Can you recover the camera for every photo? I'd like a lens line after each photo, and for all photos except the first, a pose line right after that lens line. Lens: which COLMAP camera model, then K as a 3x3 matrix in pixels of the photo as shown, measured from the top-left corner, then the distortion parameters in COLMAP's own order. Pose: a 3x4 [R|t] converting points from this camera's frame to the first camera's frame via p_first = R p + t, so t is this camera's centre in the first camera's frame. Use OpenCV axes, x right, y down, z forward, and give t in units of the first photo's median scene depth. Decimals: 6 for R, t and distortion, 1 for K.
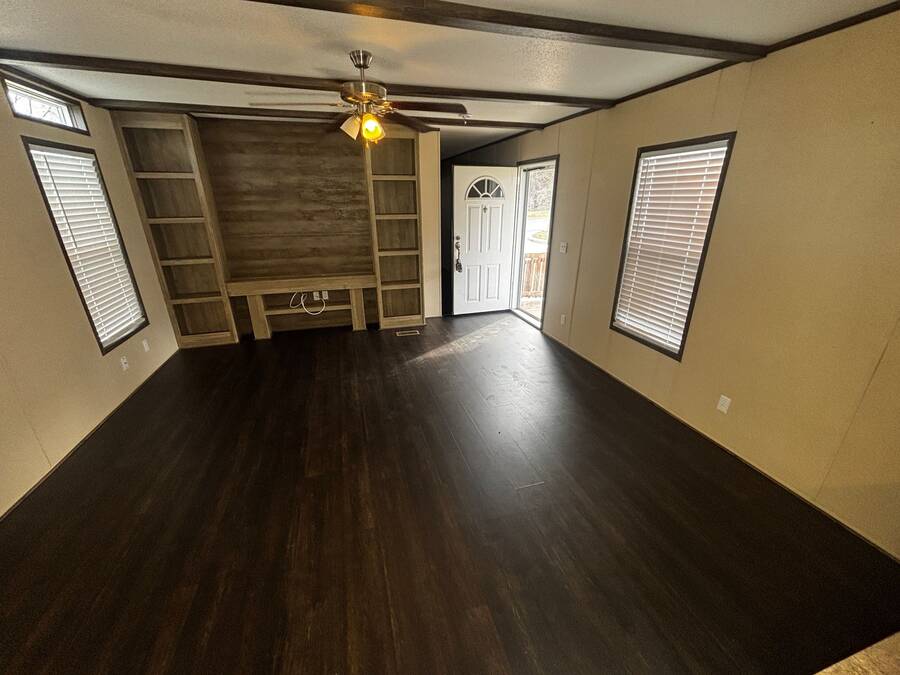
lens RADIAL K [[364.9, 0, 448.3], [0, 364.9, 335.8], [0, 0, 1]] dist [0.001296, 0.000619]
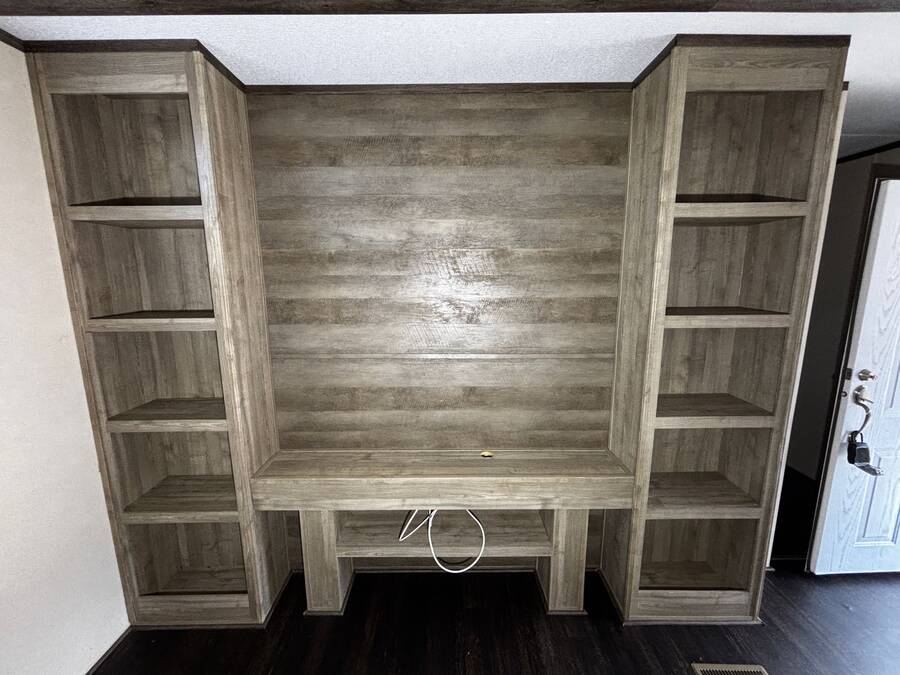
lens RADIAL K [[364.9, 0, 452.6], [0, 364.9, 338.4], [0, 0, 1]] dist [0.001296, 0.000619]
pose [[0.955281, 0.044800, -0.292285, -0.294622], [-0.100521, 0.978790, -0.178509, -0.236848], [0.278088, 0.199907, 0.939523, 0.652361]]
